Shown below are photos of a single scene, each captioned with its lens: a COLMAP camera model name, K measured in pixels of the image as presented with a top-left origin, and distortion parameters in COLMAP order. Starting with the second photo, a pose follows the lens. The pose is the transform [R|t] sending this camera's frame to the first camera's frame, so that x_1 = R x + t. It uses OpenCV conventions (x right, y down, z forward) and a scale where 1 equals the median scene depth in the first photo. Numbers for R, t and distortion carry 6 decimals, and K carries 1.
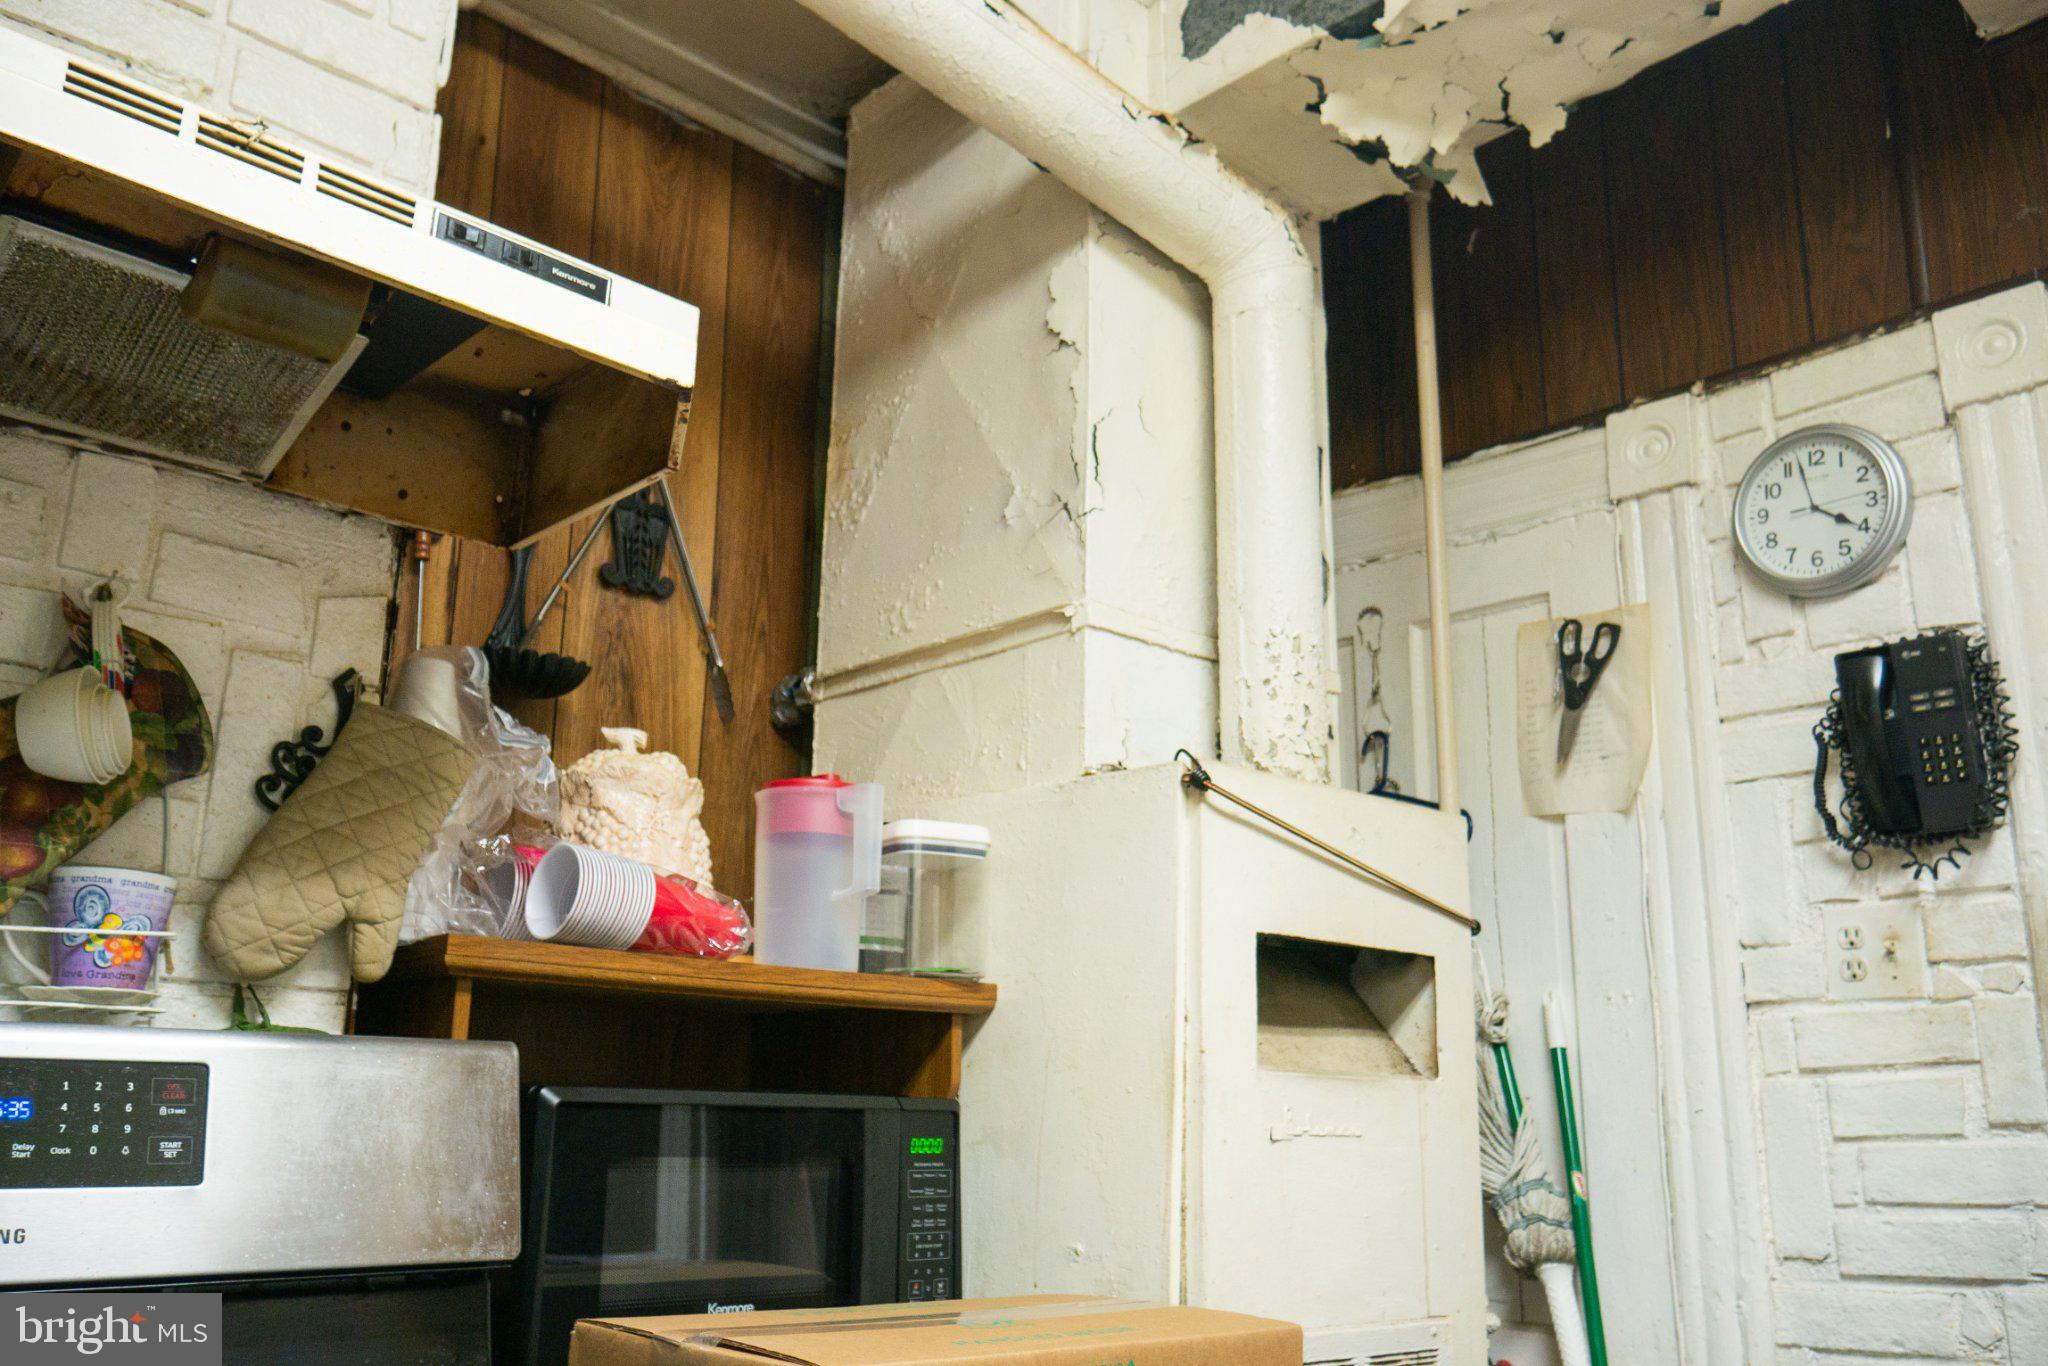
lens RADIAL K [[1707.0, 0, 1026.9], [0, 1707.0, 683.0], [0, 0, 1]] dist [-0.031139, 0.011383]
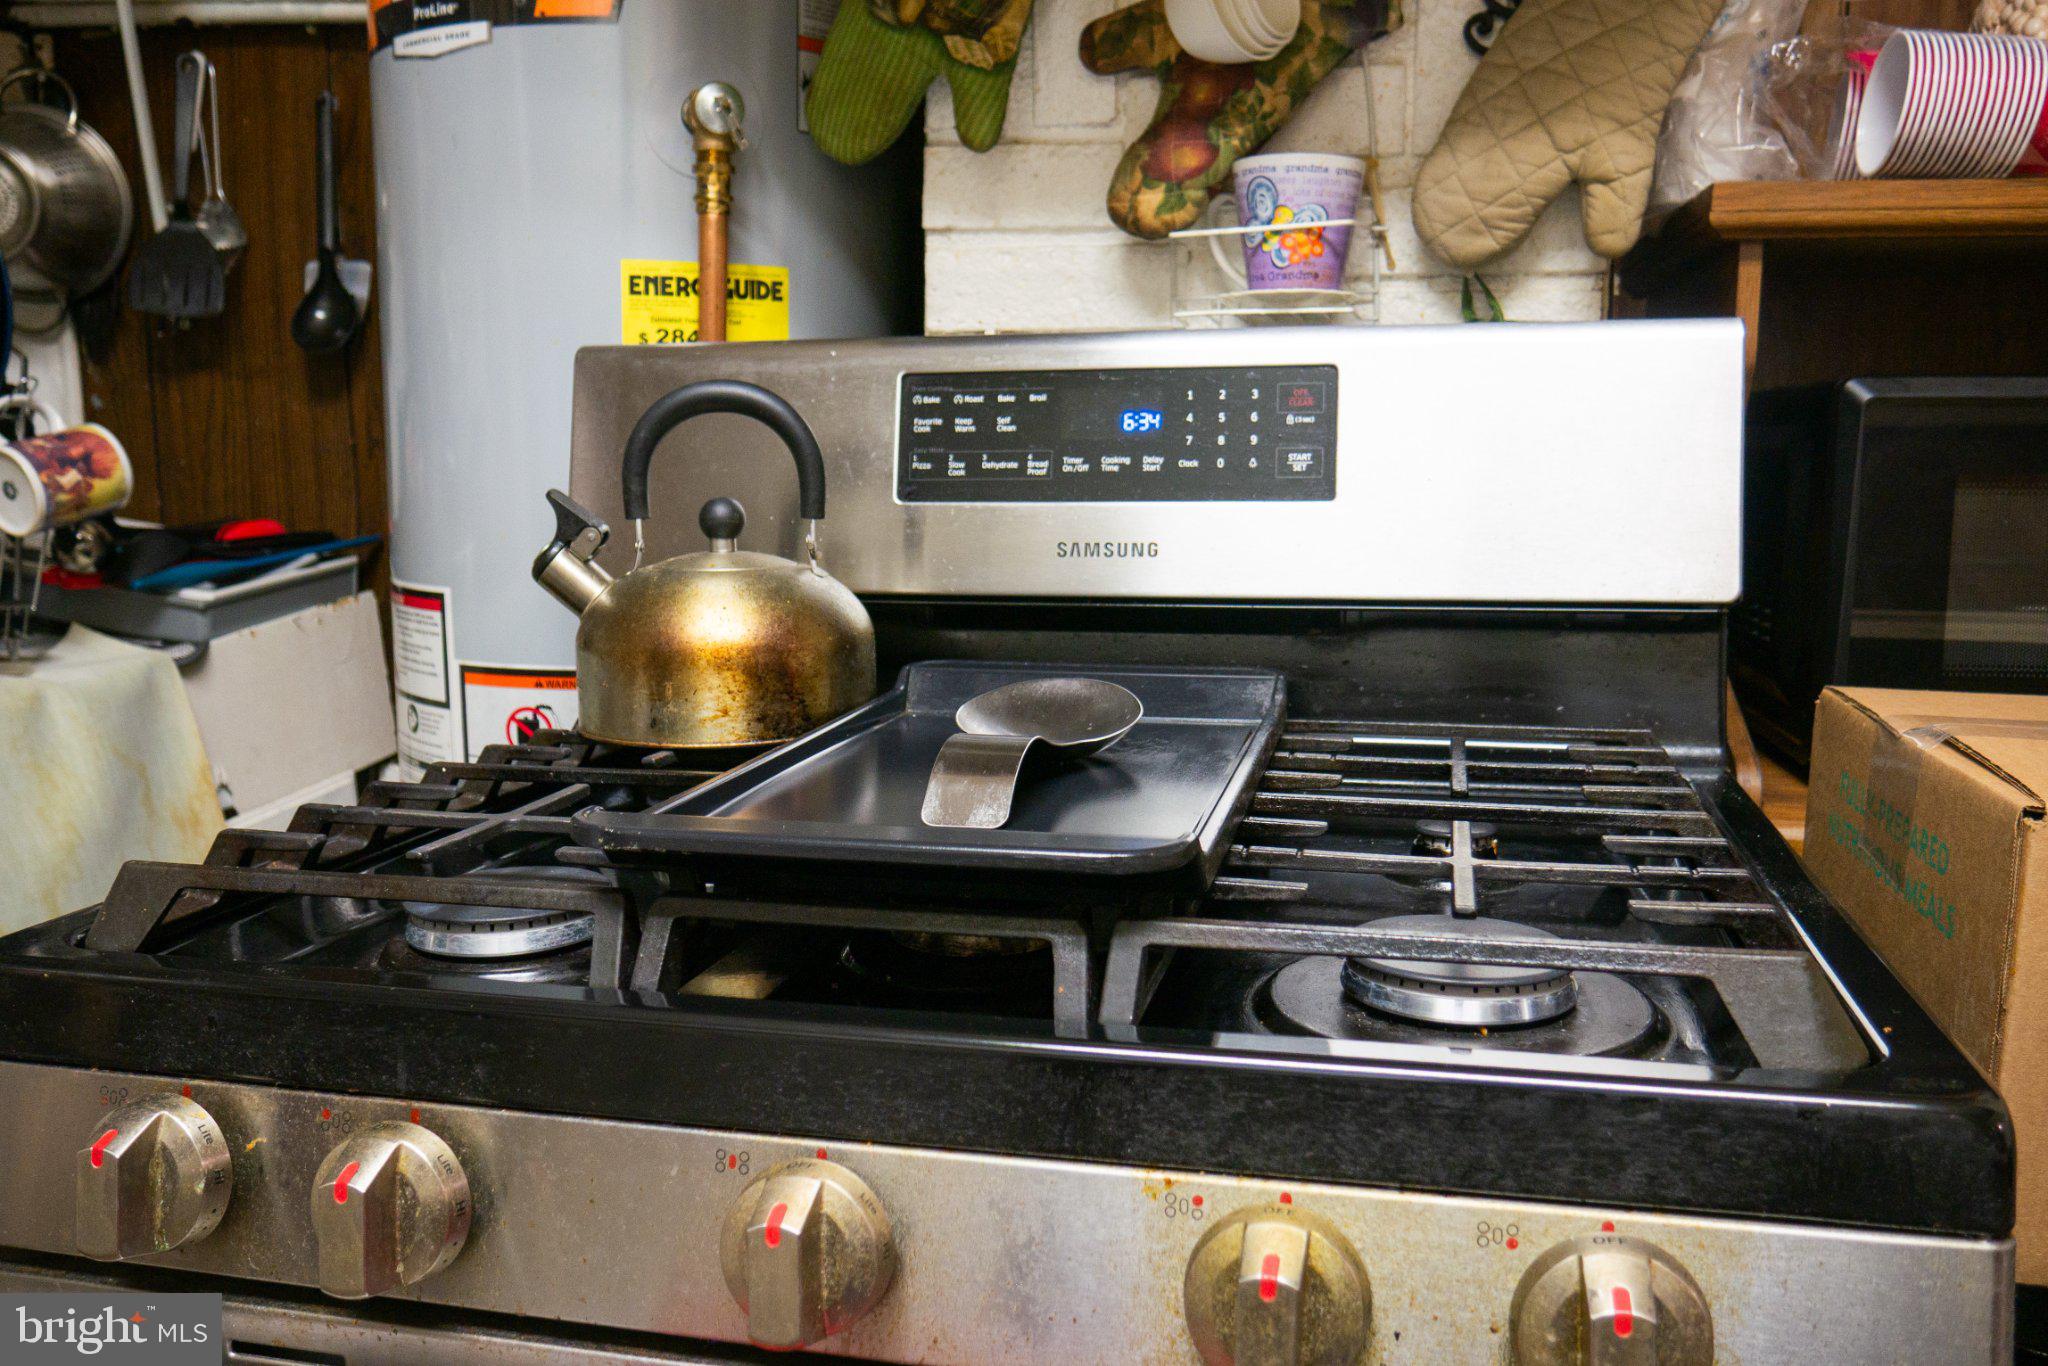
lens RADIAL K [[1707.0, 0, 1022.2], [0, 1707.0, 687.5], [0, 0, 1]] dist [-0.031139, 0.011383]
pose [[0.572156, 0.102641, -0.813697, 0.125538], [0.215166, 0.938600, 0.269692, 0.095052], [0.791417, -0.329386, 0.514941, 0.319812]]
